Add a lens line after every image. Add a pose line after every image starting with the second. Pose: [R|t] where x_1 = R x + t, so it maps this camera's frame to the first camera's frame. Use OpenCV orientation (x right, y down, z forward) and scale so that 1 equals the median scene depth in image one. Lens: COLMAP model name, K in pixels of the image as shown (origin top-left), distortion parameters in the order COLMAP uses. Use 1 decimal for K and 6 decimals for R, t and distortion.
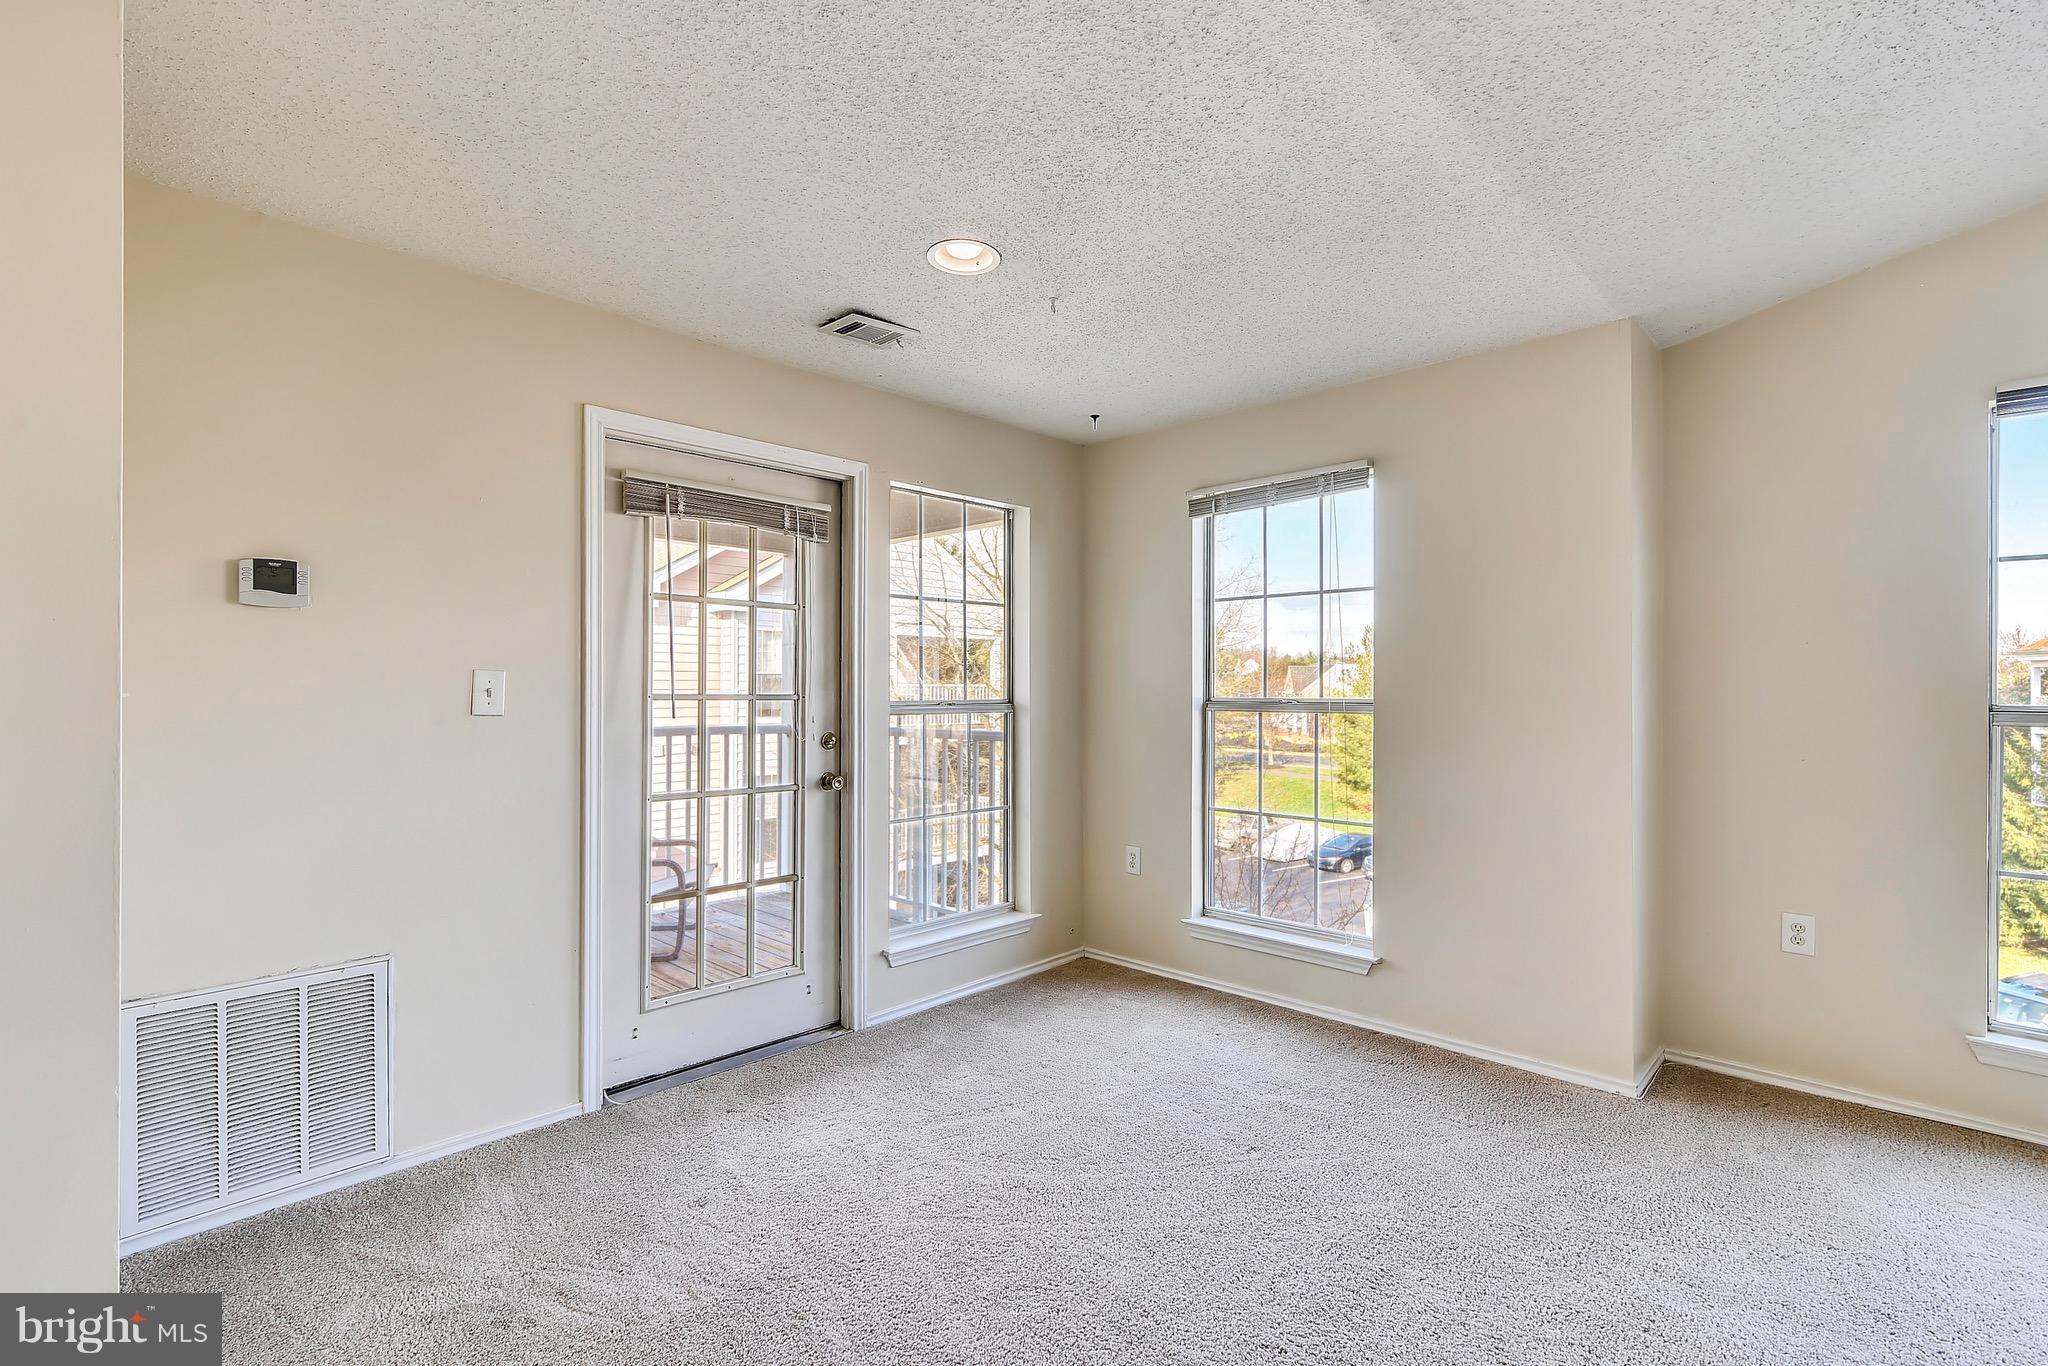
lens RADIAL K [[938.6, 0, 1008.9], [0, 938.6, 680.7], [0, 0, 1]] dist [-0.005408, 0.000198]
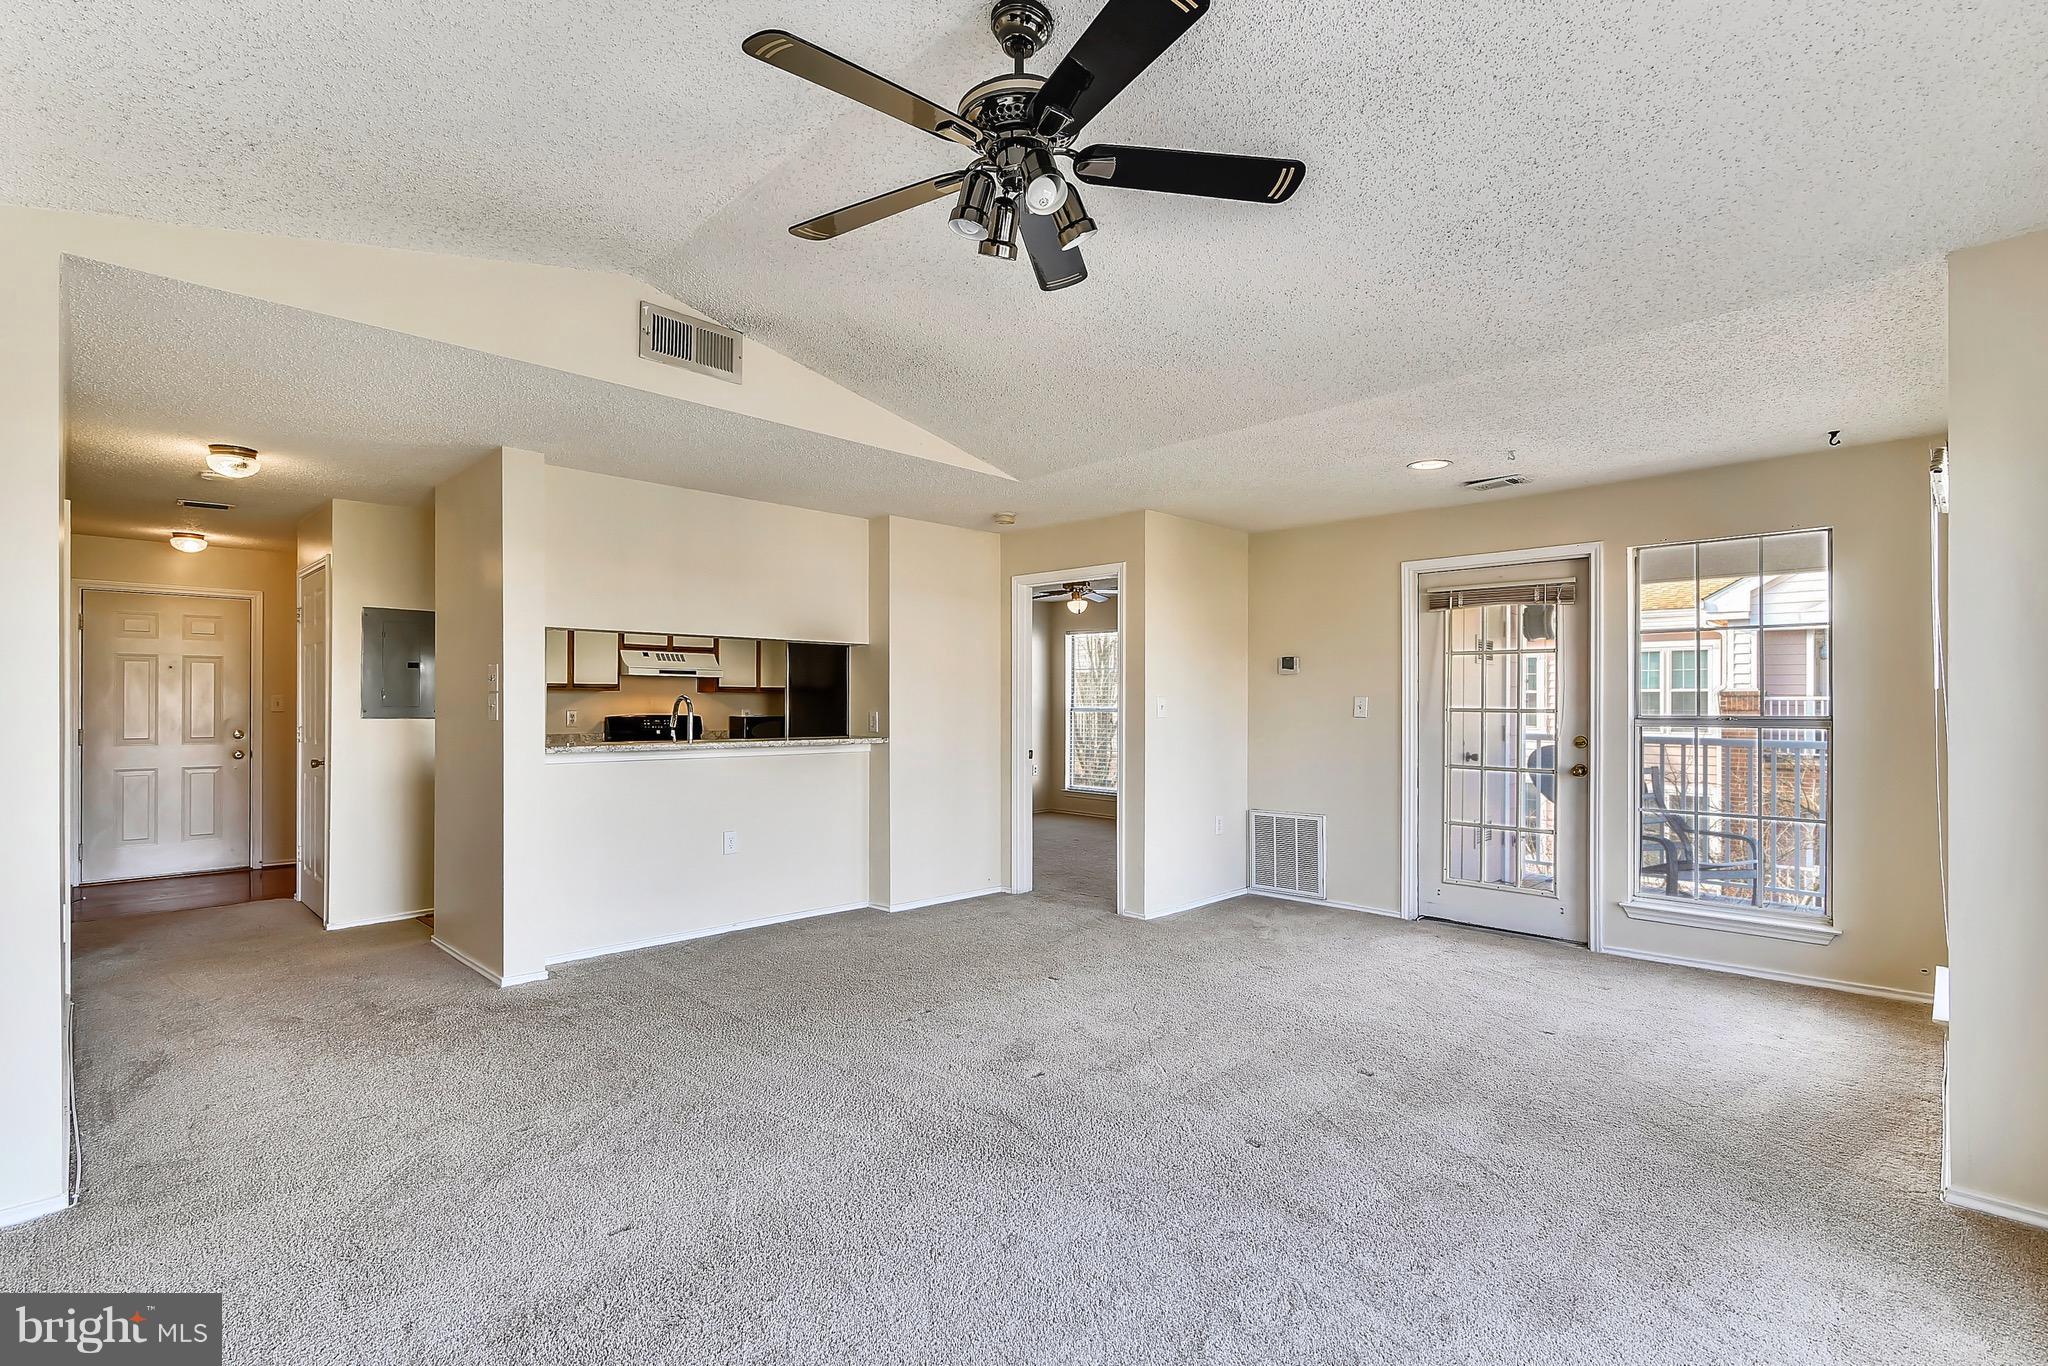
lens RADIAL K [[938.6, 0, 1026.1], [0, 938.6, 697.6], [0, 0, 1]] dist [-0.005408, 0.000198]
pose [[-0.010853, -0.010911, -0.999882, 1.245024], [0.003512, 0.999934, -0.010950, 0.009010], [0.999935, -0.003631, -0.010814, 0.178786]]
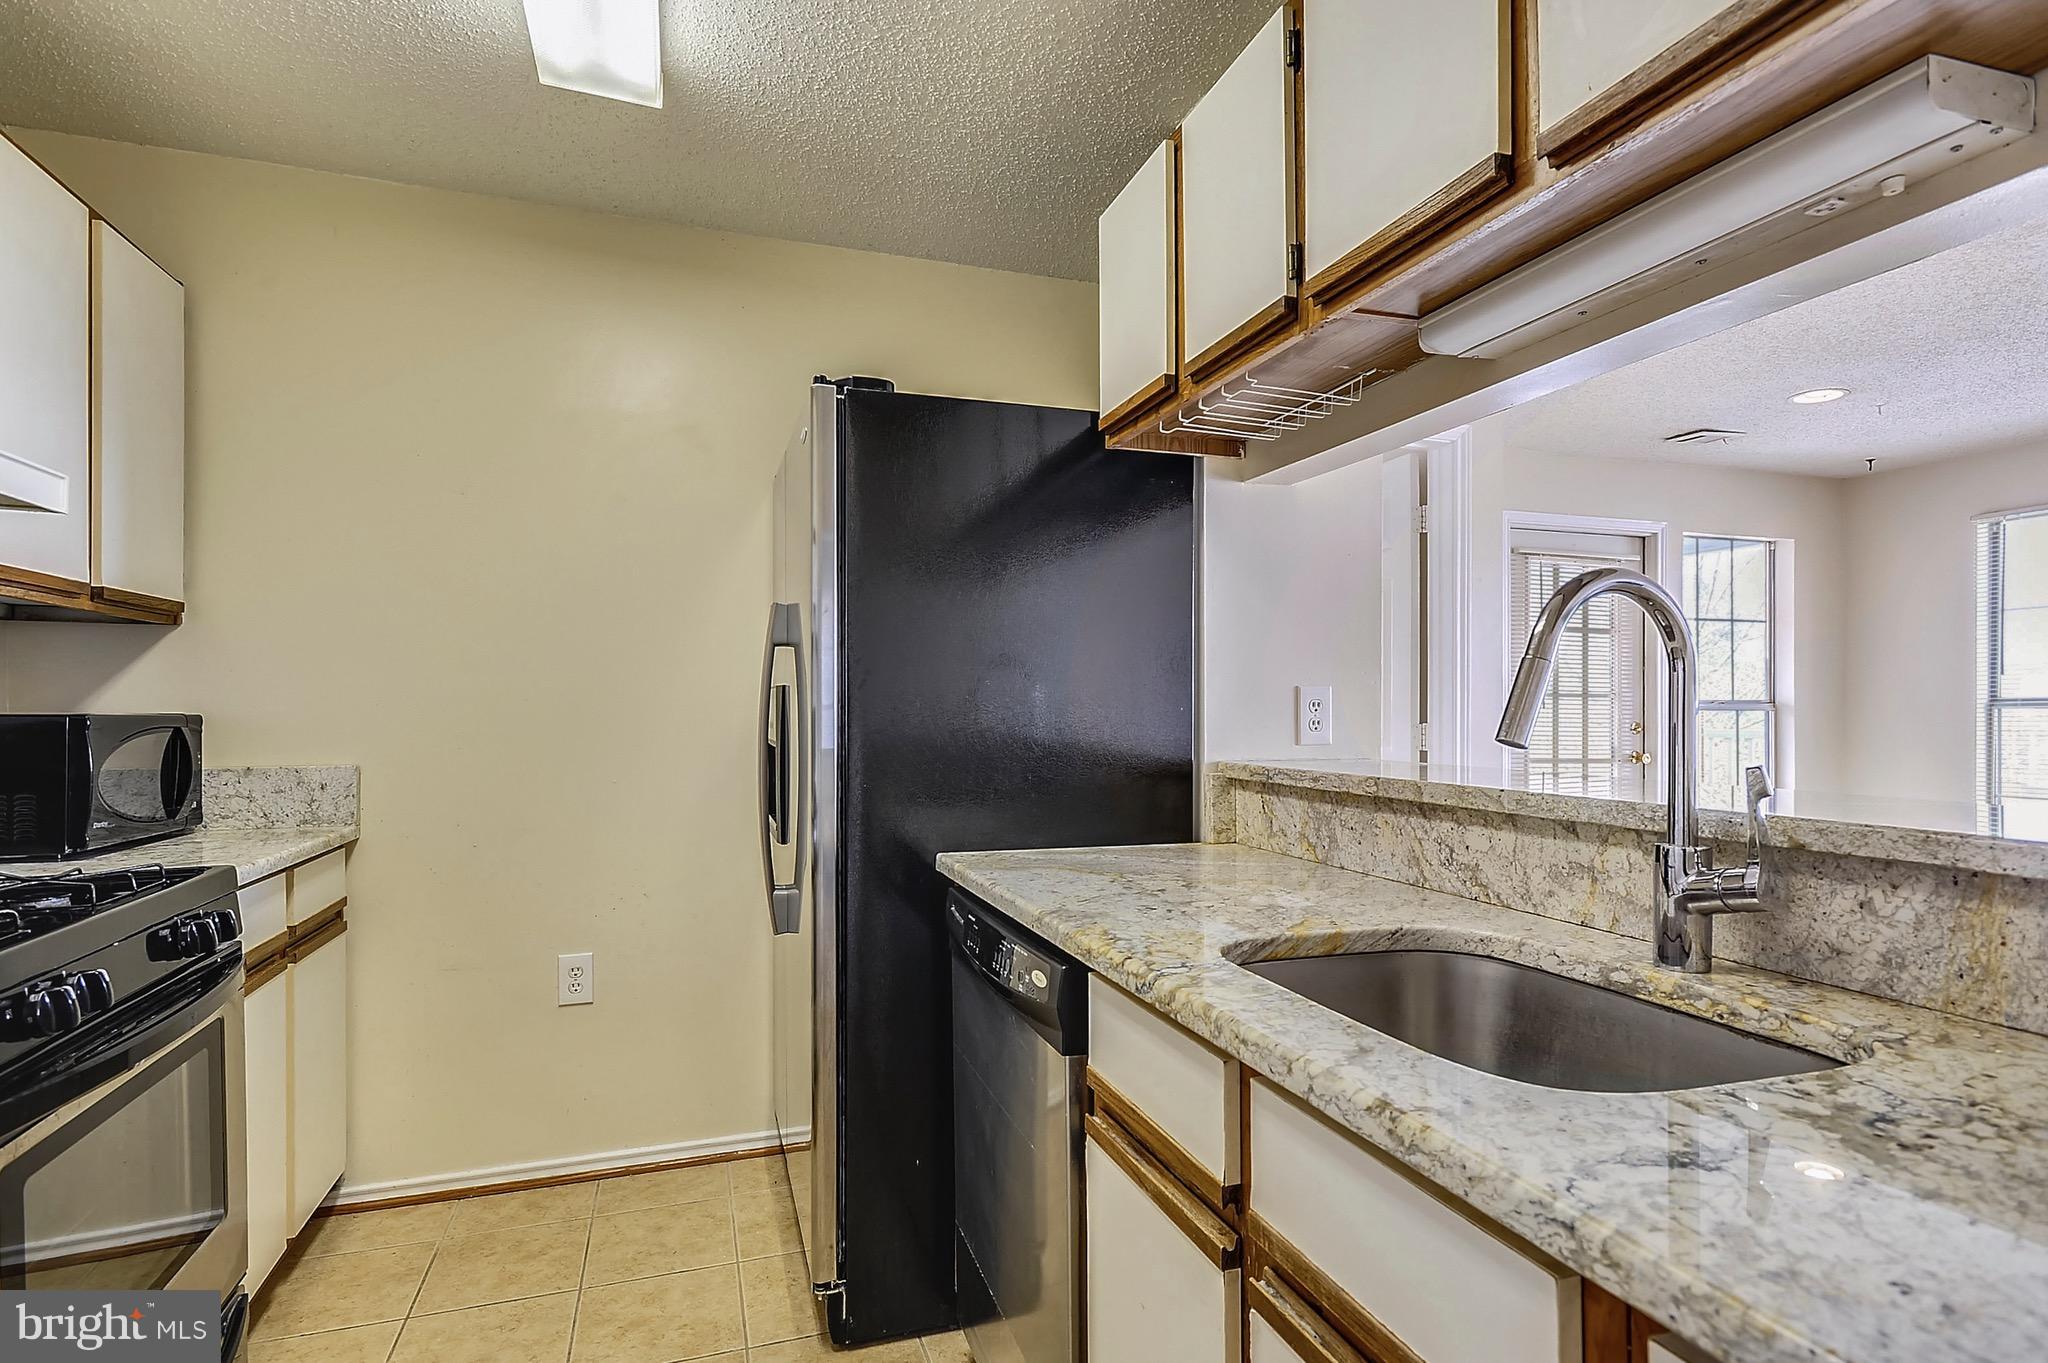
lens RADIAL K [[995.7, 0, 1027.5], [0, 995.7, 700.5], [0, 0, 1]] dist [0.000829, -0.000605]
pose [[0.890263, -0.006981, -0.455393, -0.324300], [0.006582, 0.999975, -0.002463, 0.021078], [0.455399, -0.000805, 0.890287, -0.690868]]
